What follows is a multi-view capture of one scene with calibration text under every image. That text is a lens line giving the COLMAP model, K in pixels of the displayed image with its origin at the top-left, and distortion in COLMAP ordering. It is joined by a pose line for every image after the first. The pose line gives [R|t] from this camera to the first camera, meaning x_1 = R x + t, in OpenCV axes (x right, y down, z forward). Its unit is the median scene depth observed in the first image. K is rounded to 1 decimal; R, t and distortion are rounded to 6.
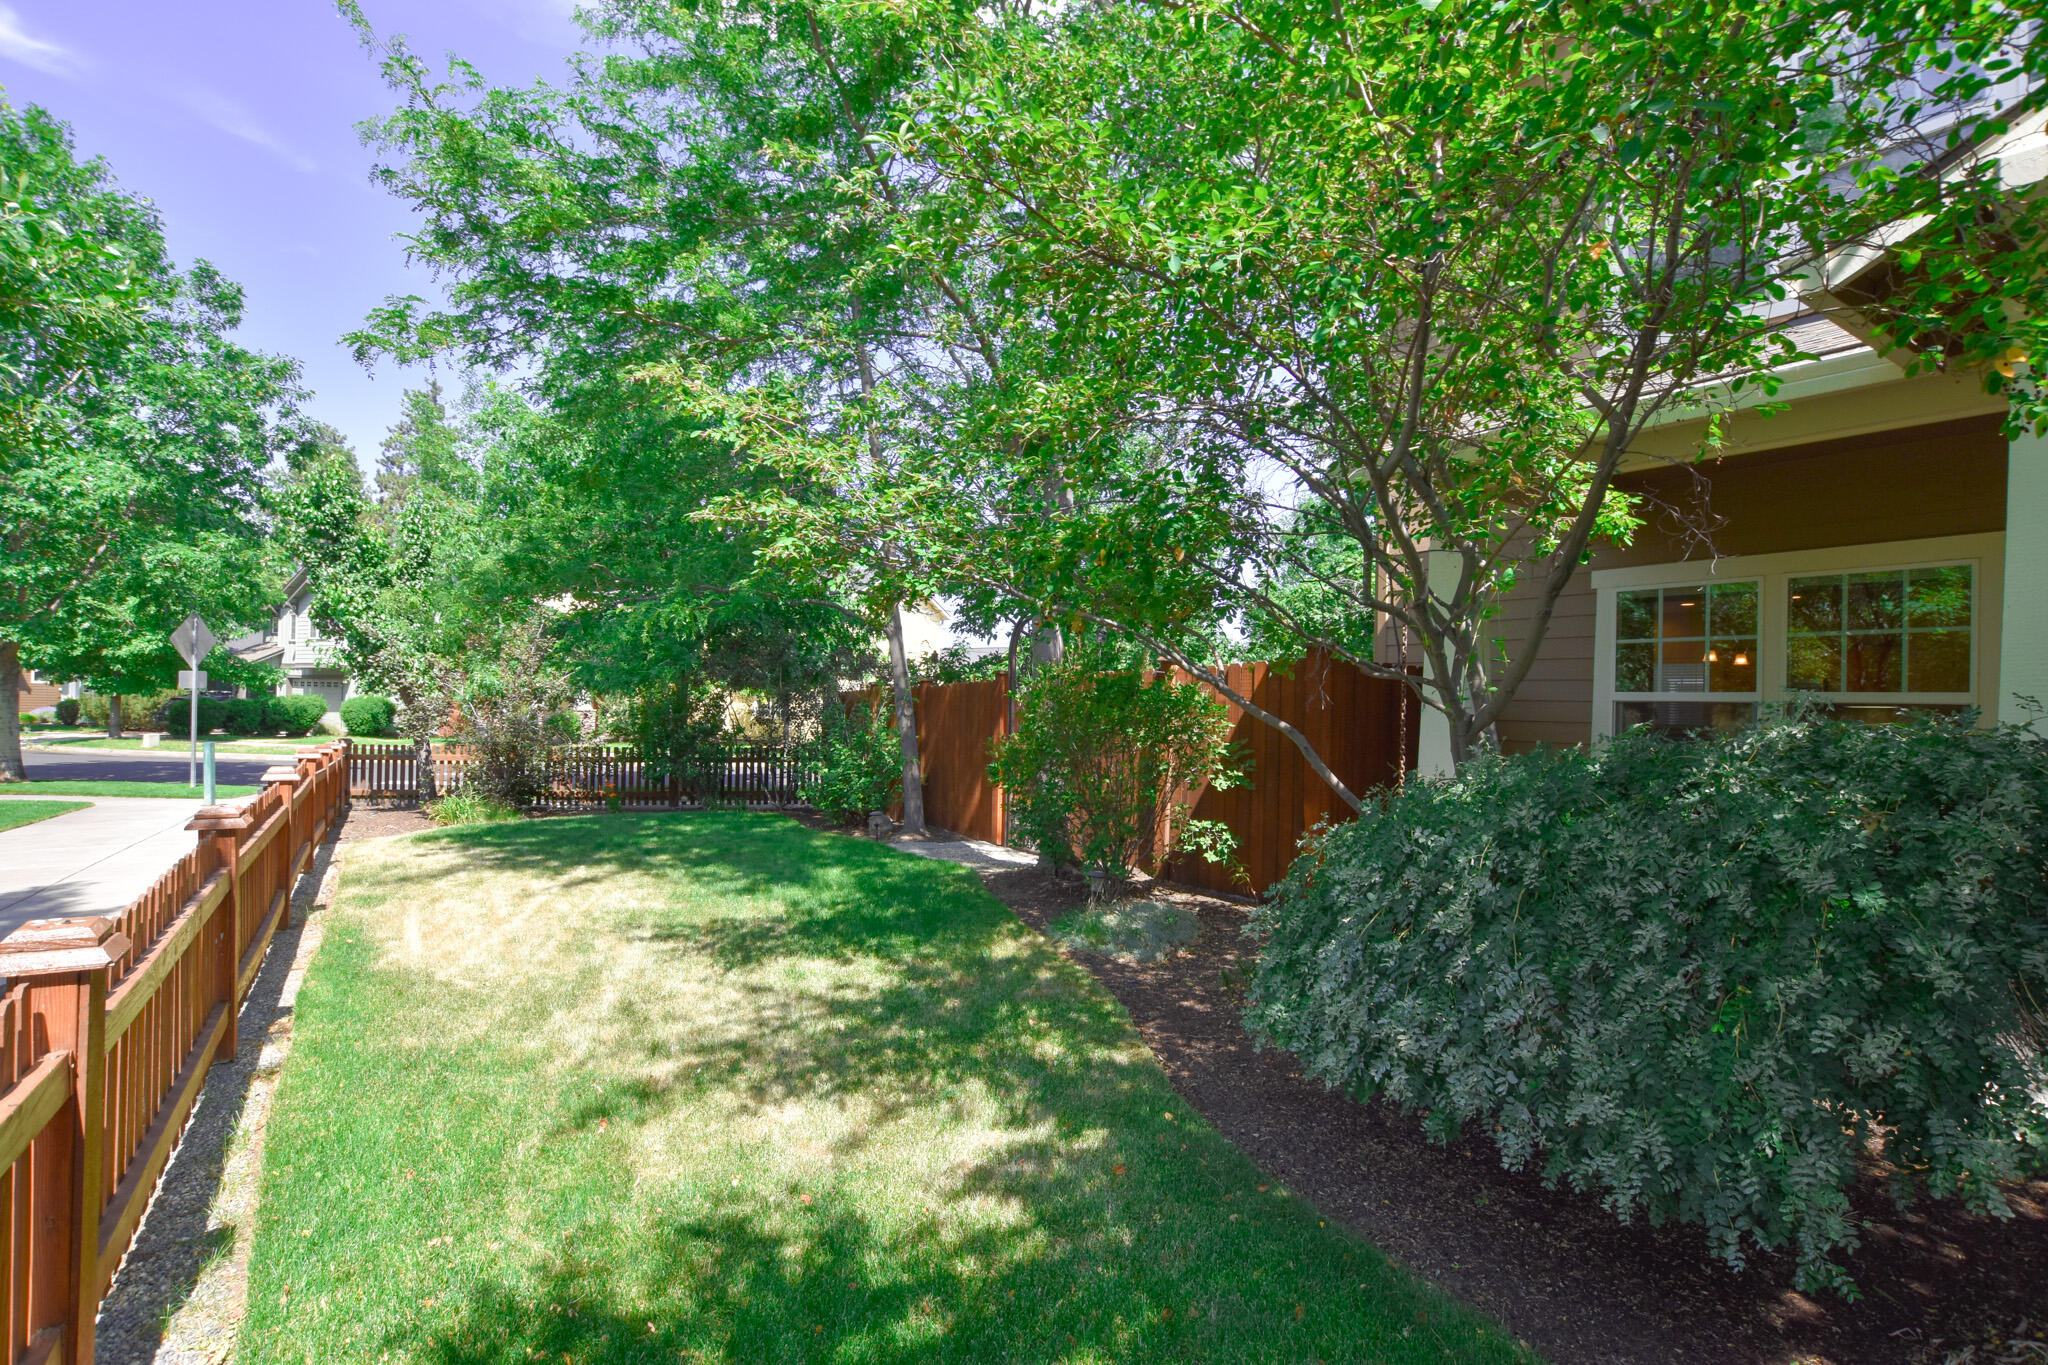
lens RADIAL K [[951.8, 0, 1023.1], [0, 951.8, 697.2], [0, 0, 1]] dist [-0.029943, 0.002226]
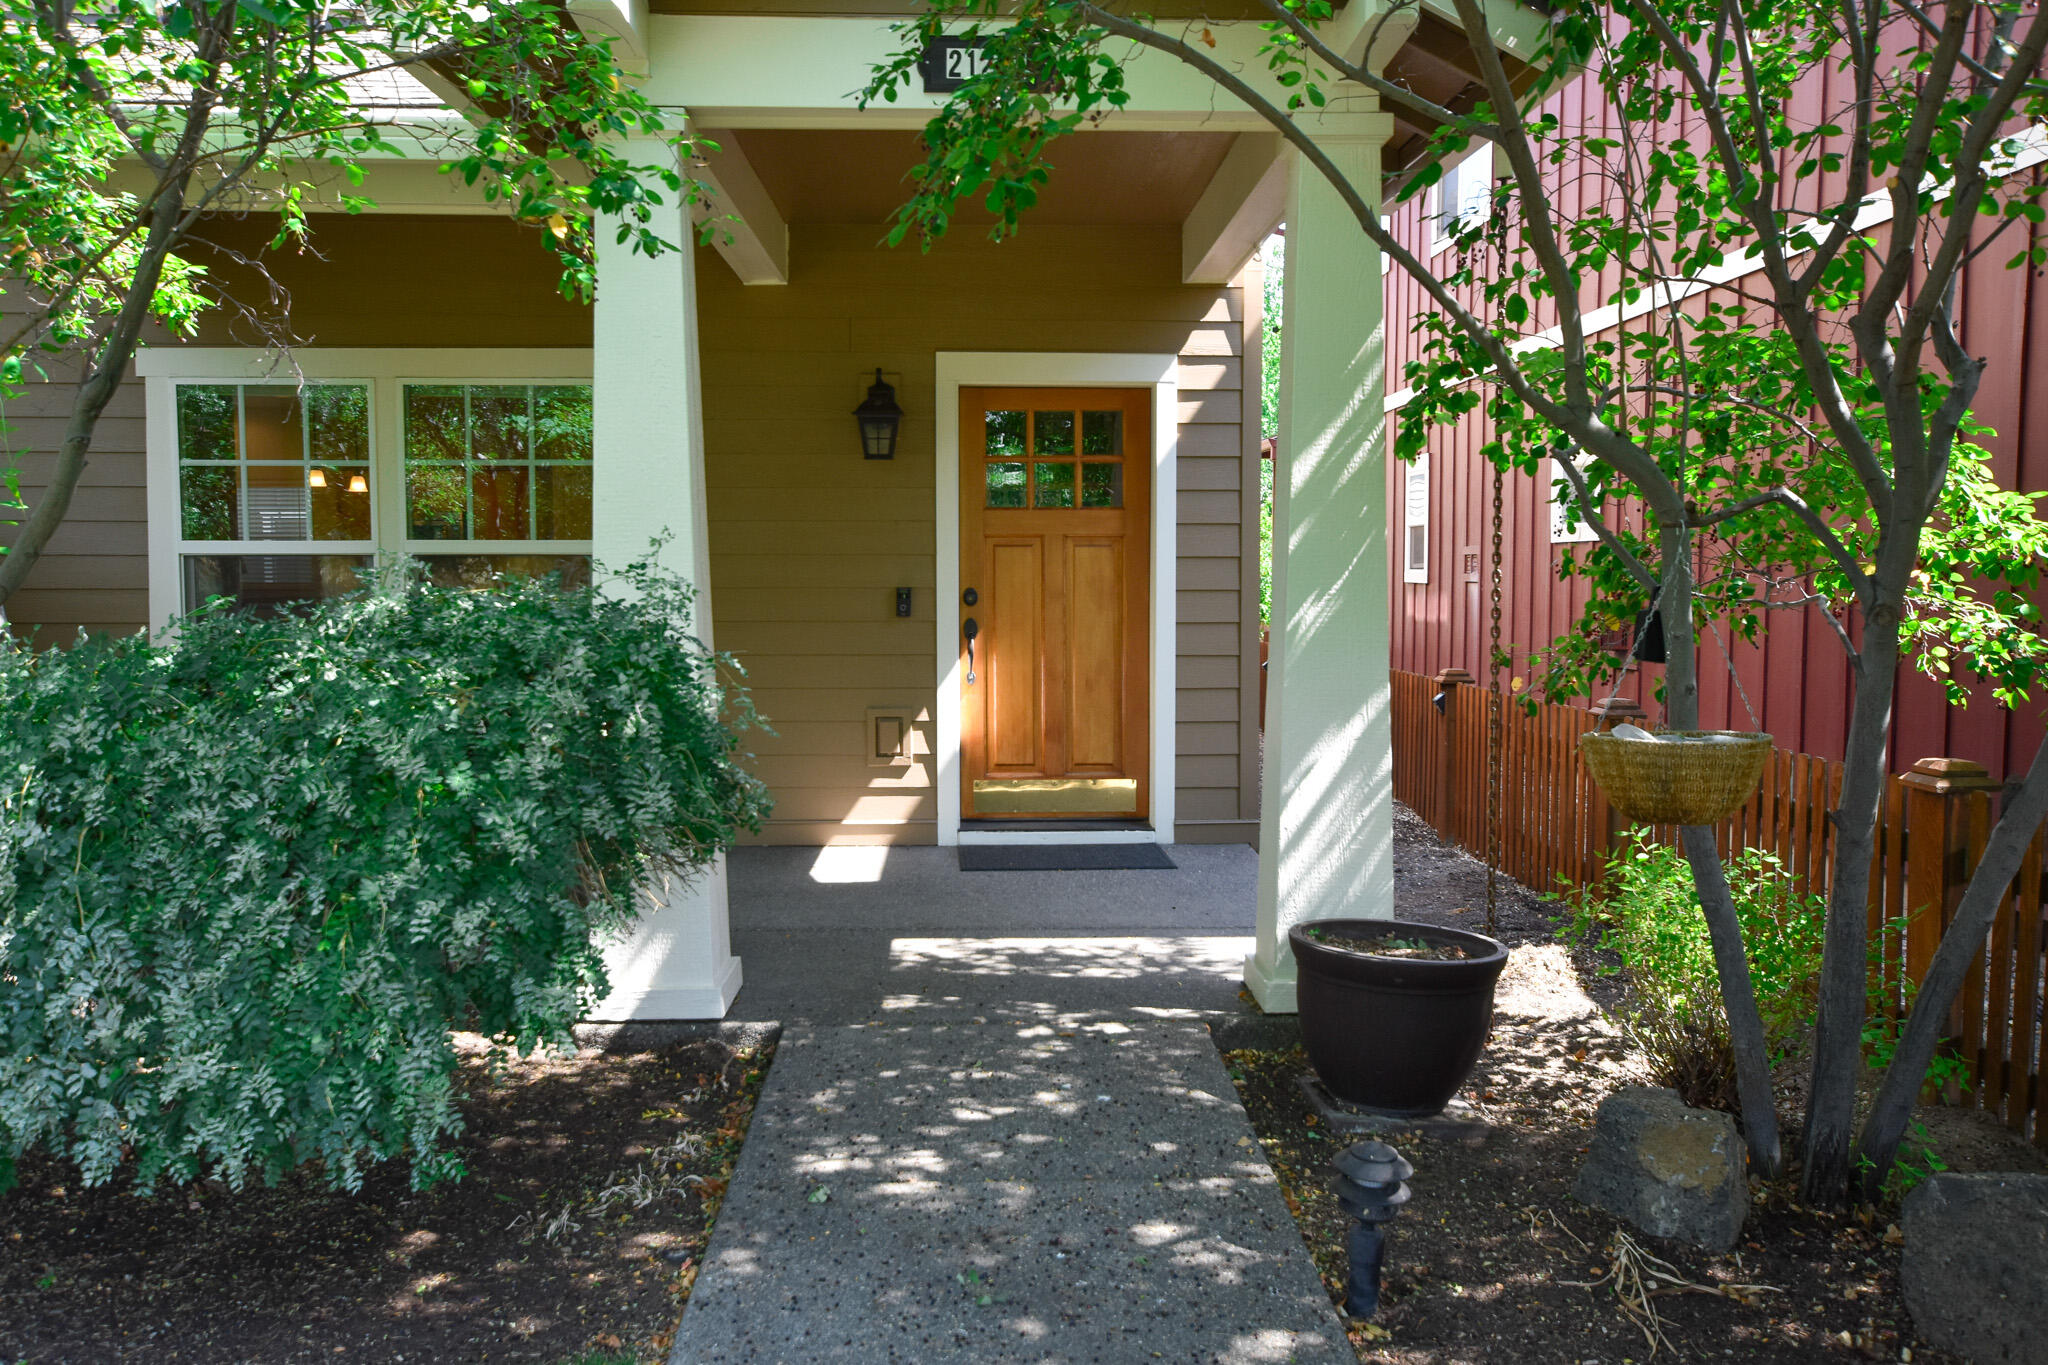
lens RADIAL K [[1722.2, 0, 1027.3], [0, 1722.2, 696.7], [0, 0, 1]] dist [0.002641, 0.039012]
pose [[0.526032, -0.085841, 0.846122, -0.244754], [0.005340, 0.995207, 0.097646, -0.033551], [-0.850448, -0.046846, 0.523969, -0.376440]]
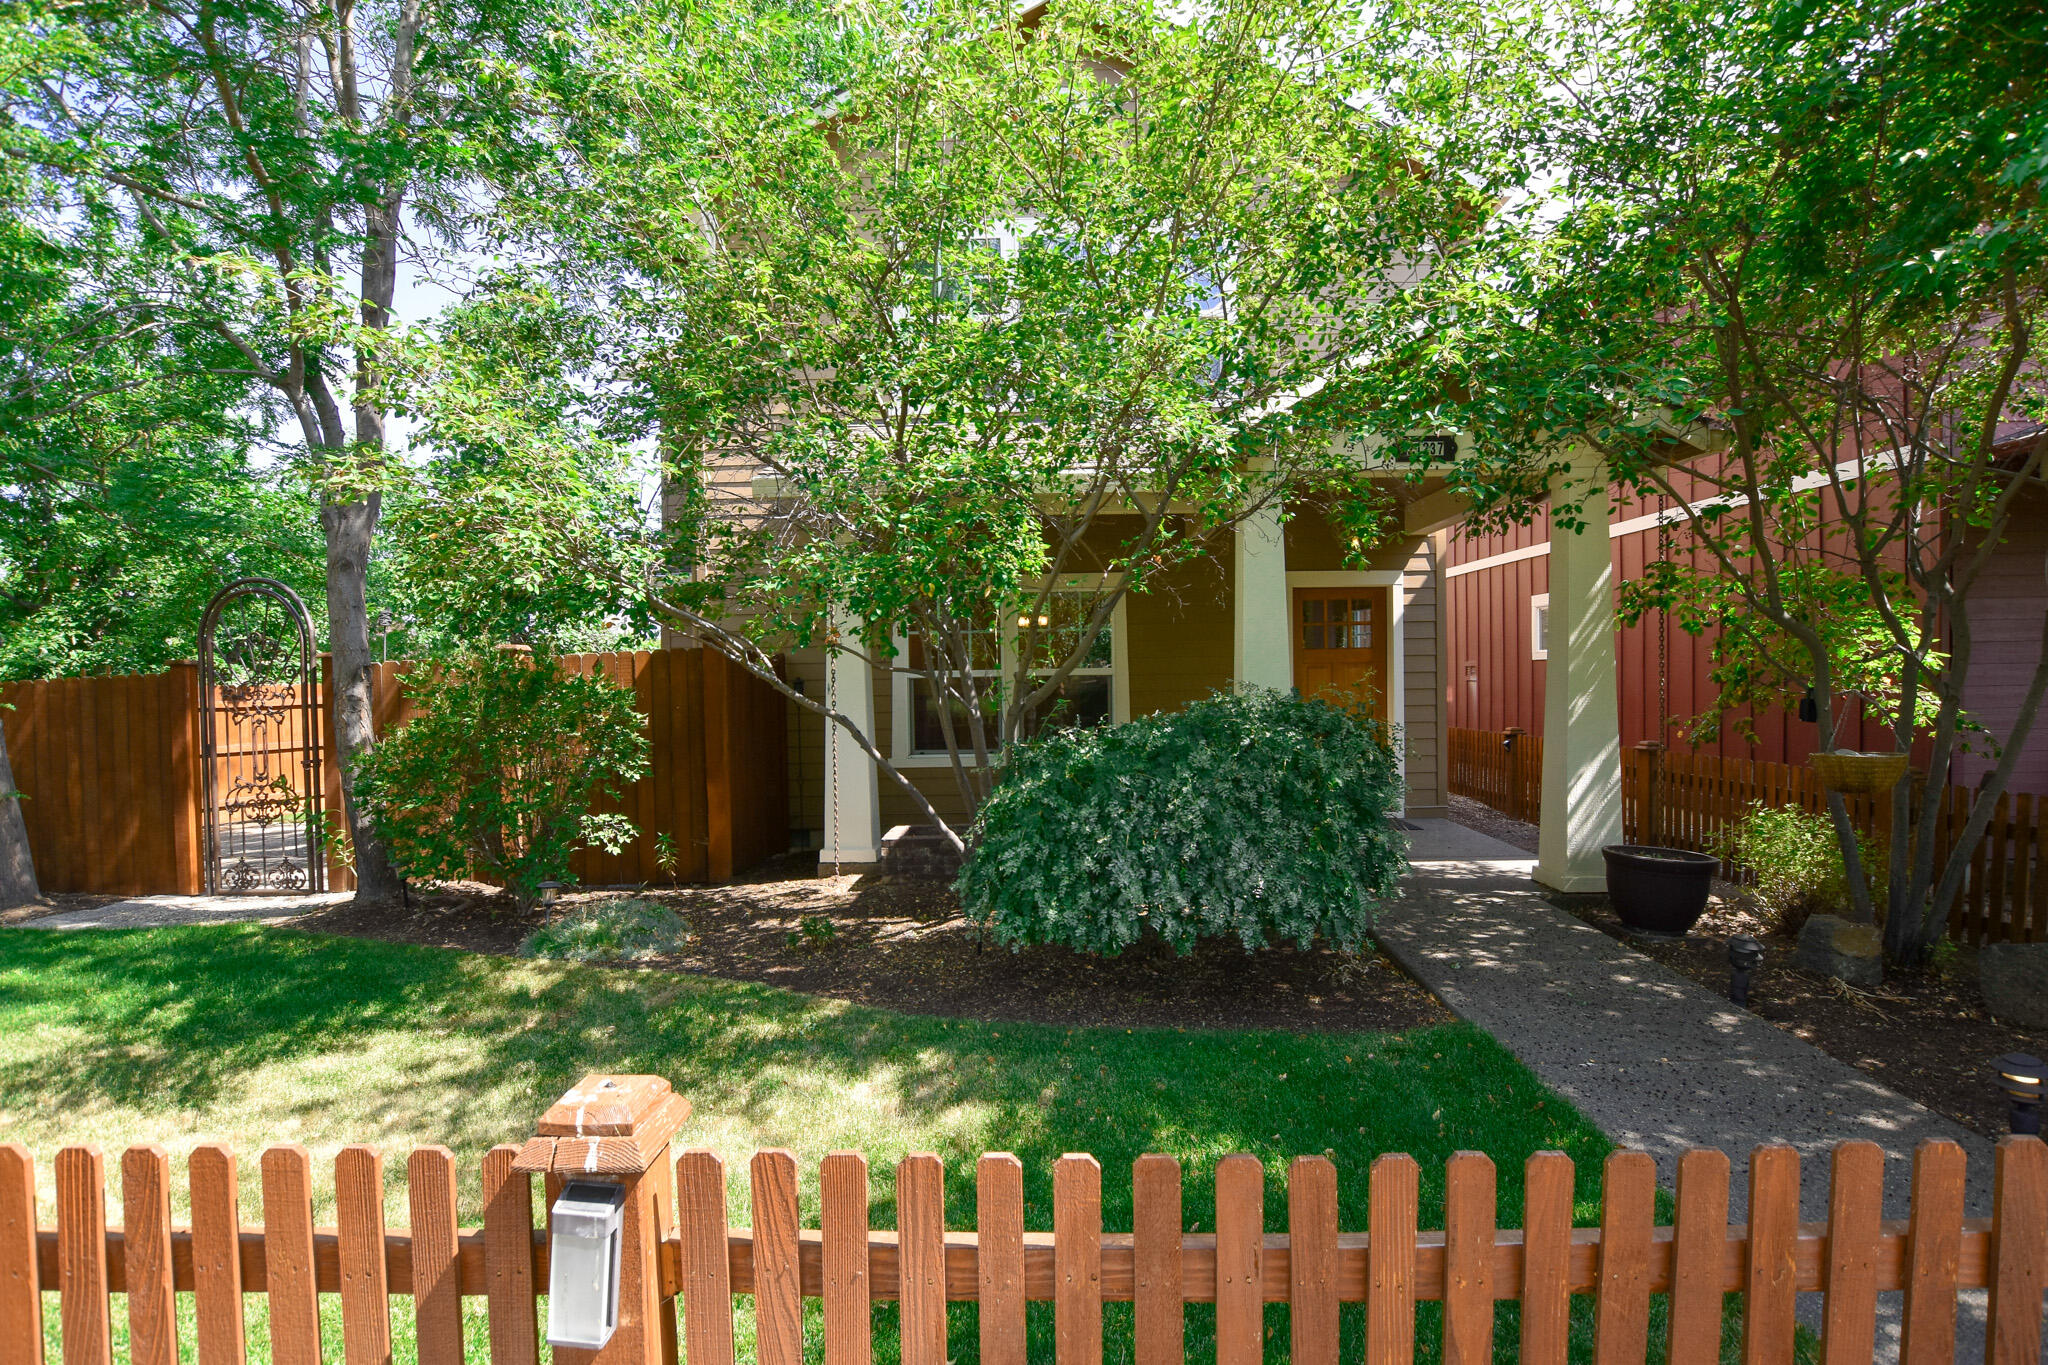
lens RADIAL K [[982.8, 0, 1015.2], [0, 982.8, 698.3], [0, 0, 1]] dist [-0.038433, 0.000365]
pose [[0.588015, -0.051403, 0.807215, -1.275326], [0.023386, 0.998642, 0.046558, -0.092550], [-0.808512, -0.008499, 0.588418, 0.225177]]
